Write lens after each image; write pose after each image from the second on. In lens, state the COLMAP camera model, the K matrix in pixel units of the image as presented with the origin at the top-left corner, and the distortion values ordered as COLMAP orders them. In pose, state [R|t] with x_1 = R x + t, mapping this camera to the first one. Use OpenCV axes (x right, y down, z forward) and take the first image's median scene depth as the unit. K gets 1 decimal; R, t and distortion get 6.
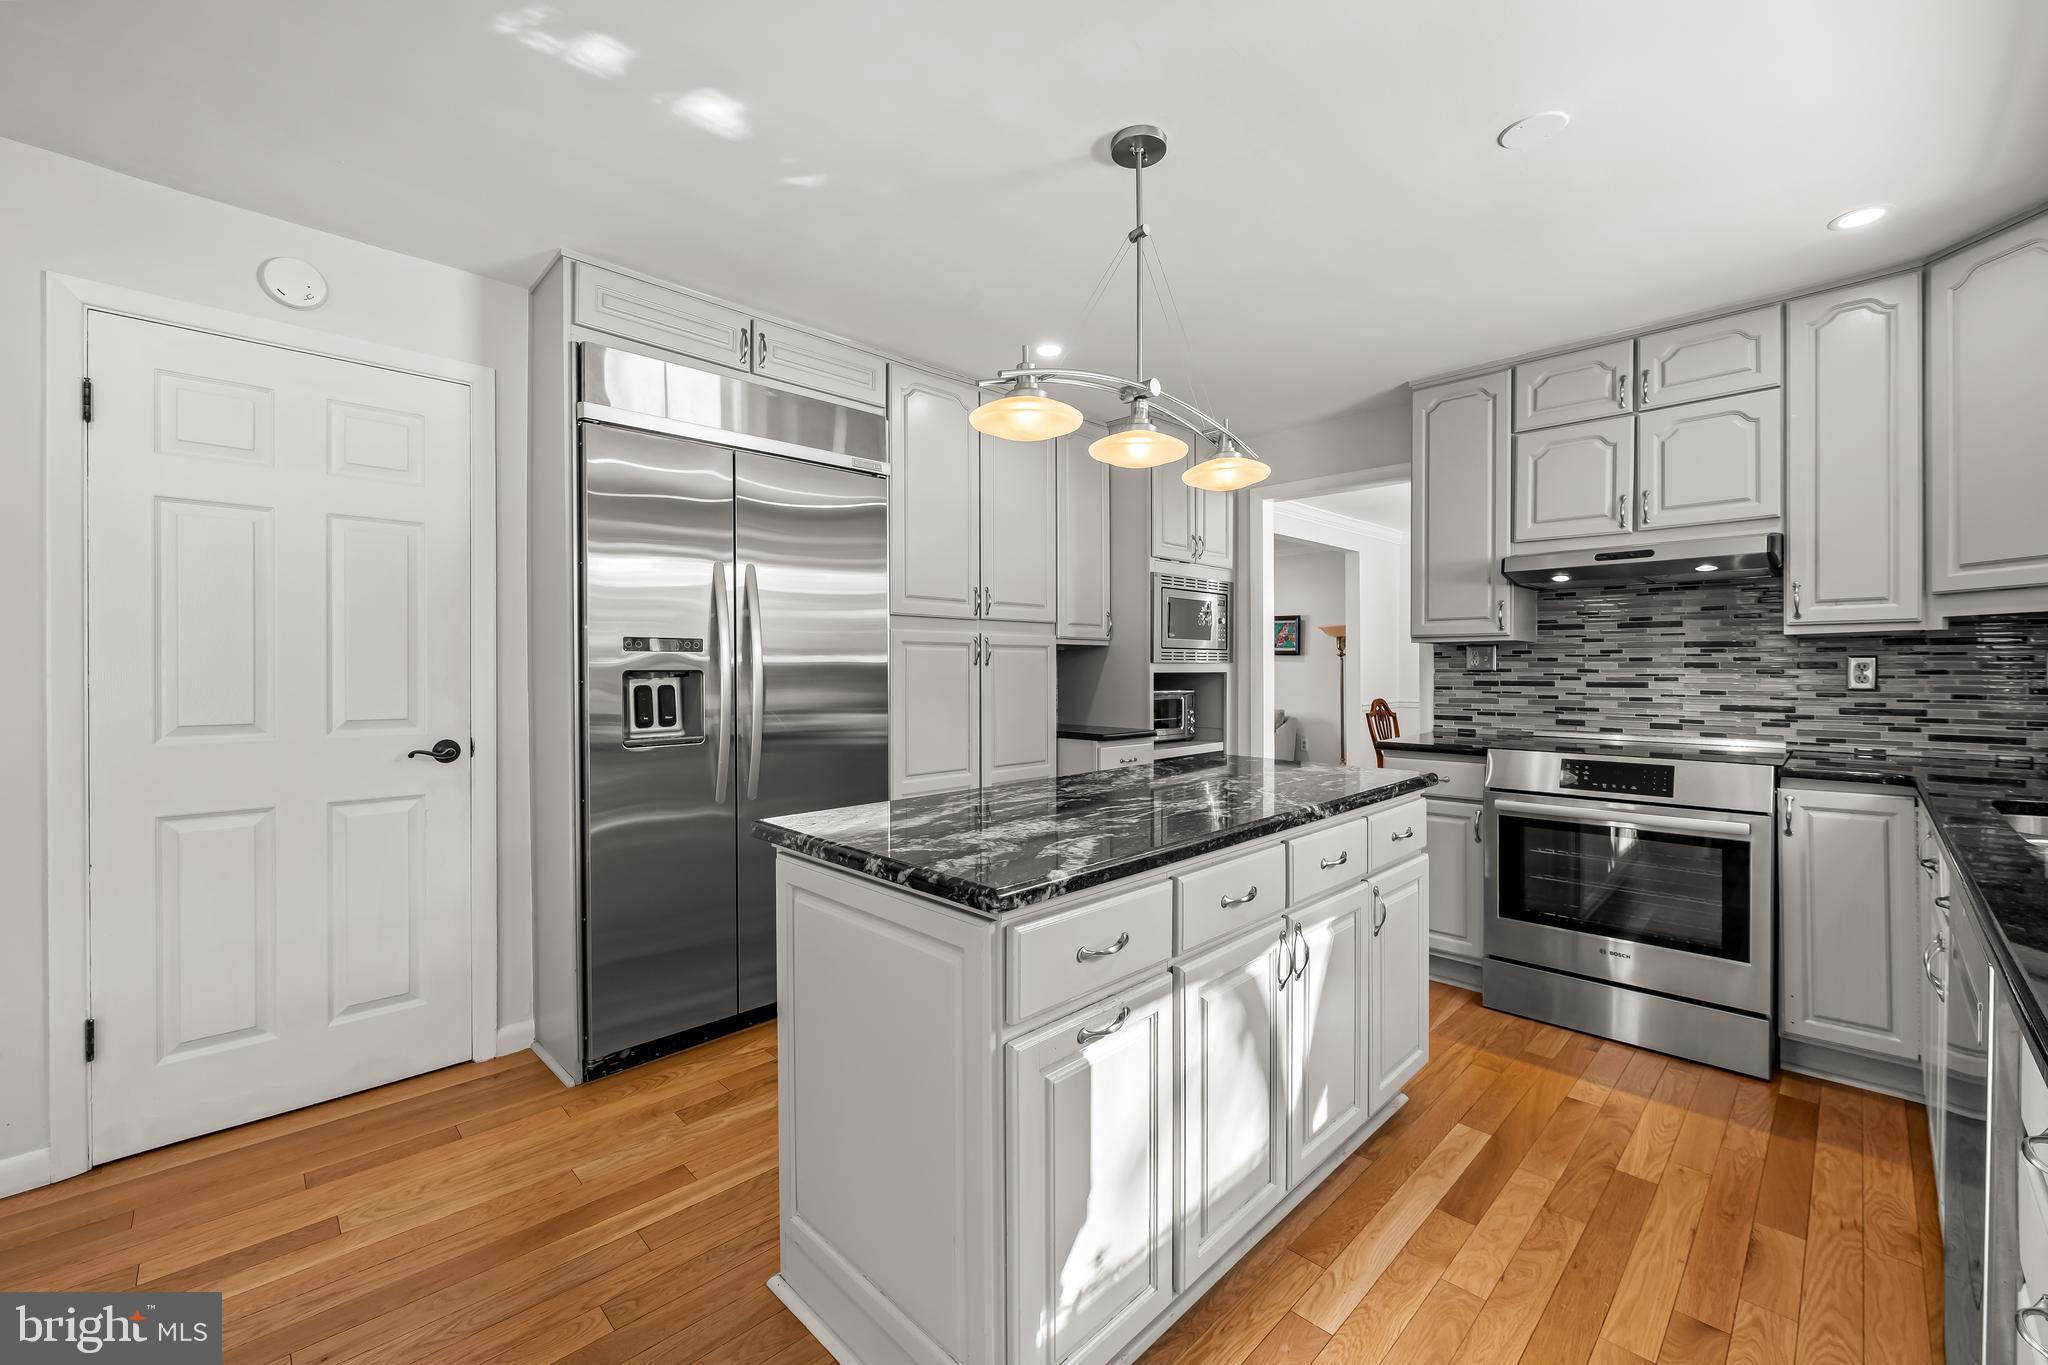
lens RADIAL K [[821.5, 0, 1029.5], [0, 821.5, 672.5], [0, 0, 1]] dist [-0.007550, 0.000383]
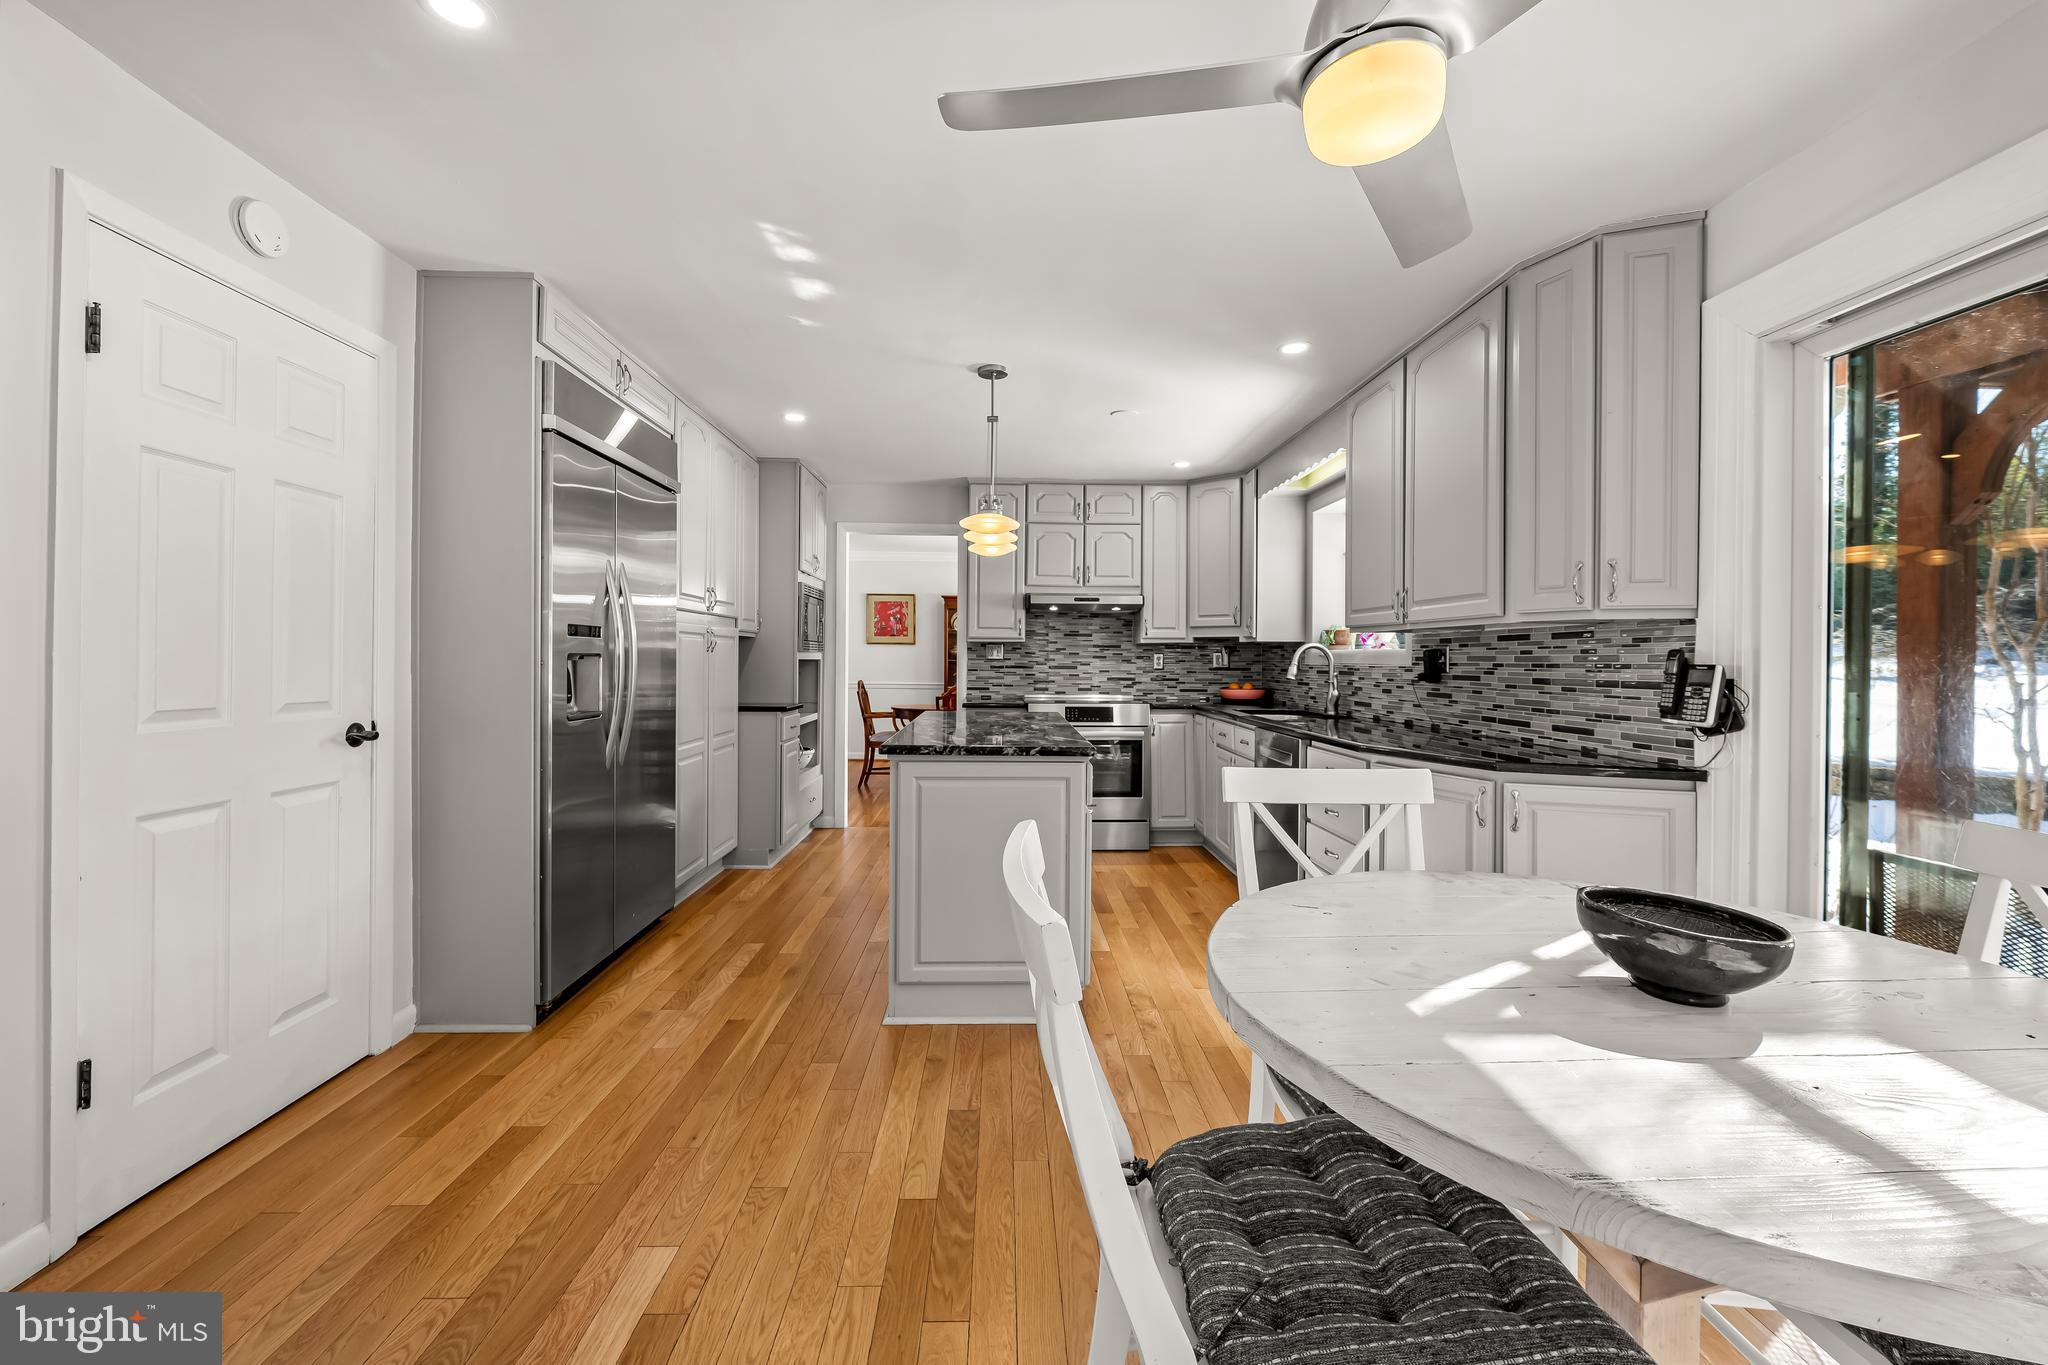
lens RADIAL K [[821.5, 0, 1031.0], [0, 821.5, 649.8], [0, 0, 1]] dist [-0.007550, 0.000383]
pose [[0.677070, 0.015495, 0.735755, -0.781508], [-0.004327, 0.999845, -0.017075, 0.008342], [-0.735906, 0.008377, 0.677032, -0.207392]]
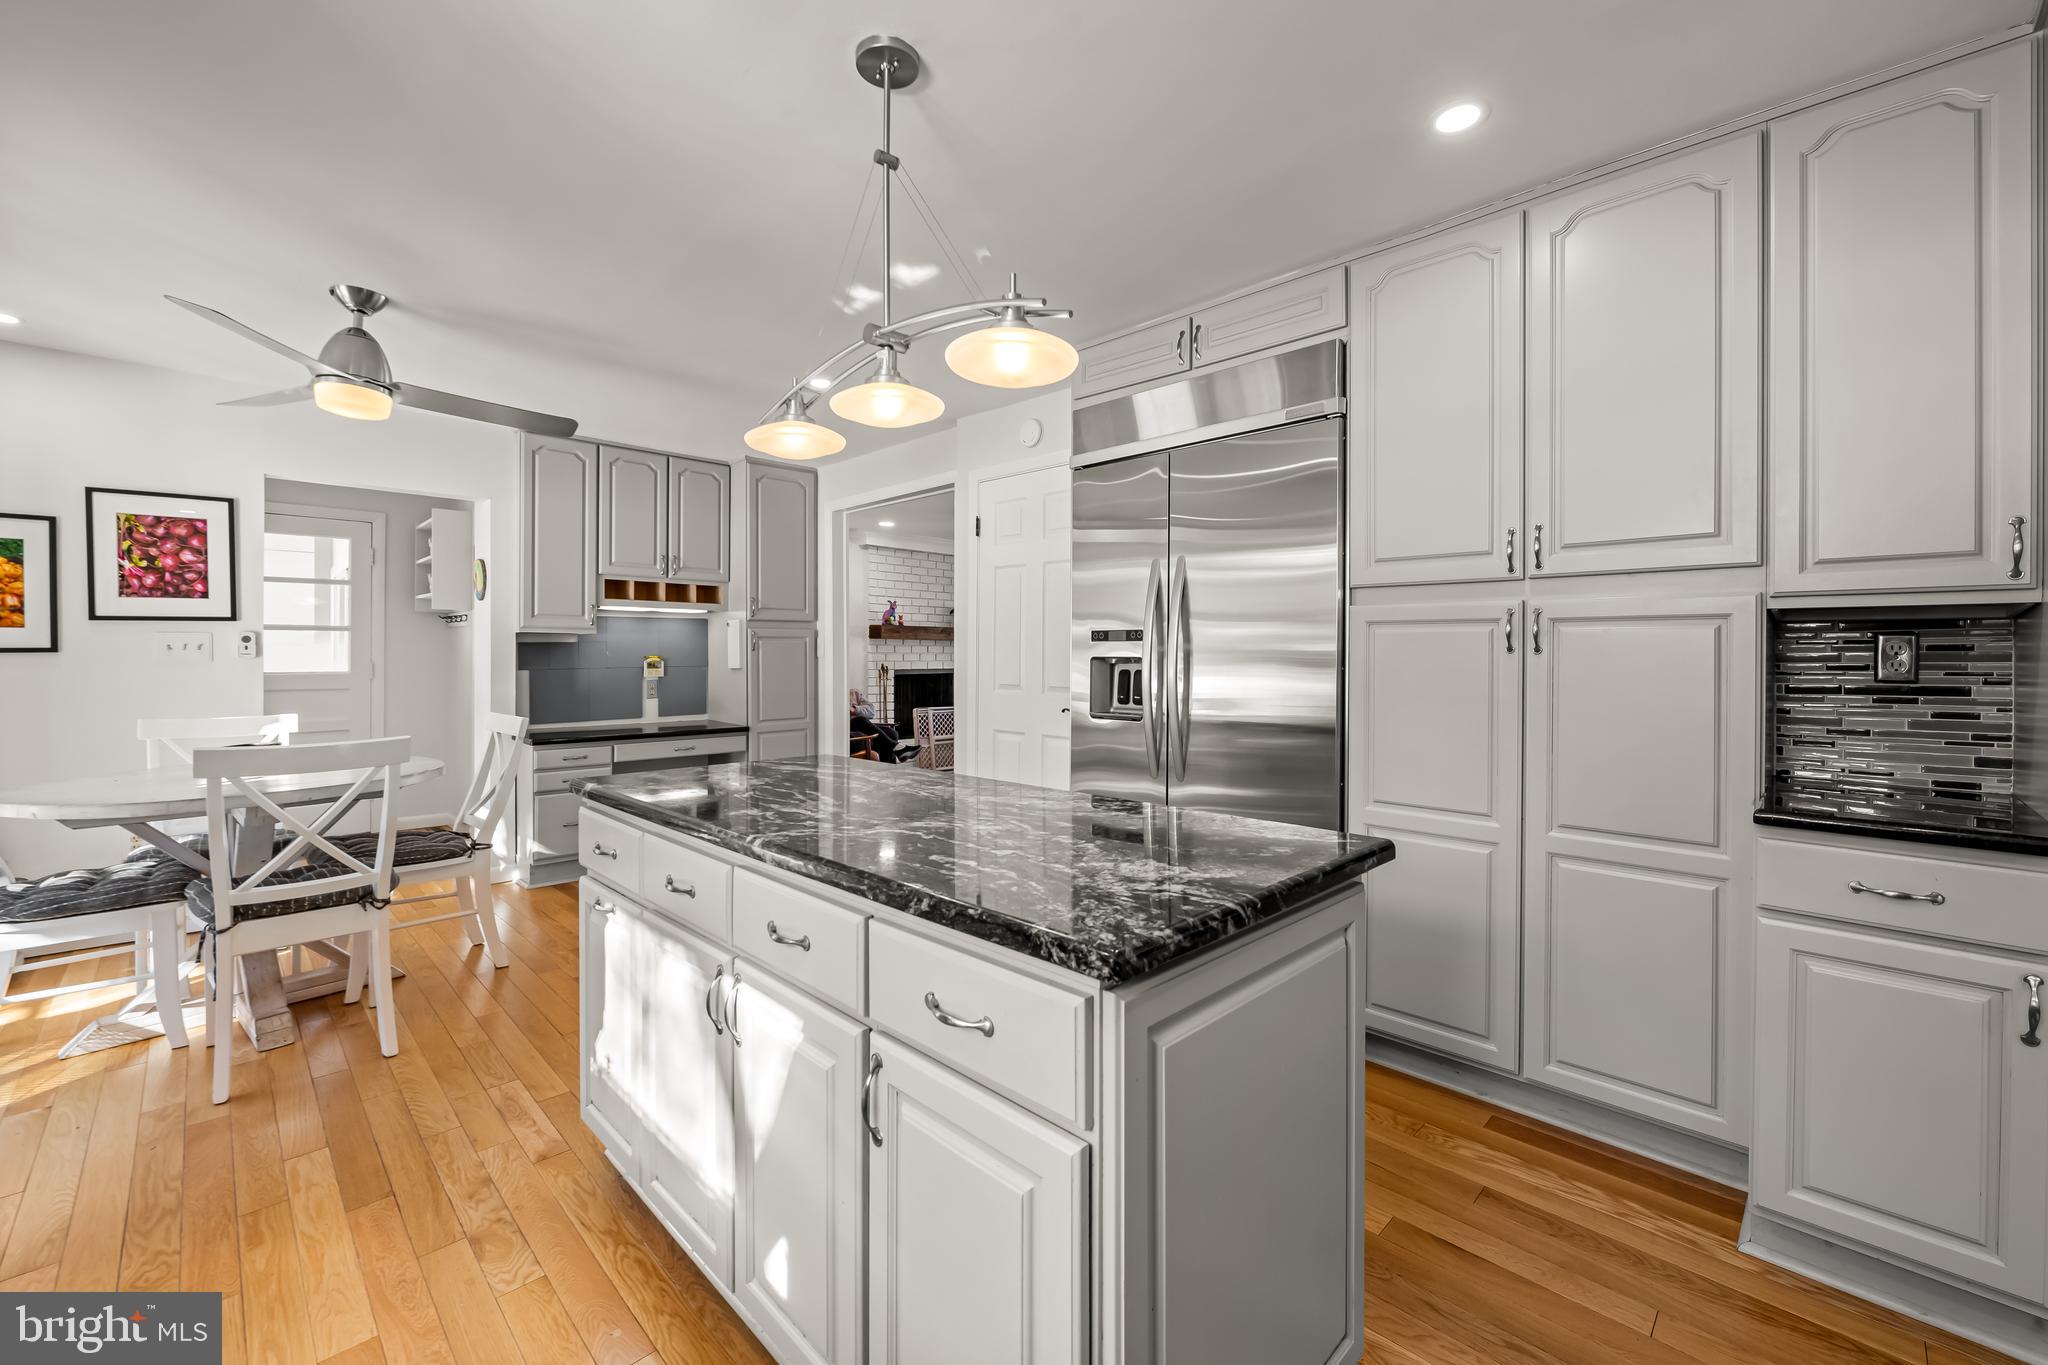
lens RADIAL K [[821.5, 0, 1033.6], [0, 821.5, 666.2], [0, 0, 1]] dist [-0.007550, 0.000383]
pose [[0.004761, 0.013555, -0.999897, 0.684871], [-0.011689, 0.999841, 0.013499, -0.003731], [0.999920, 0.011624, 0.004918, 0.787555]]
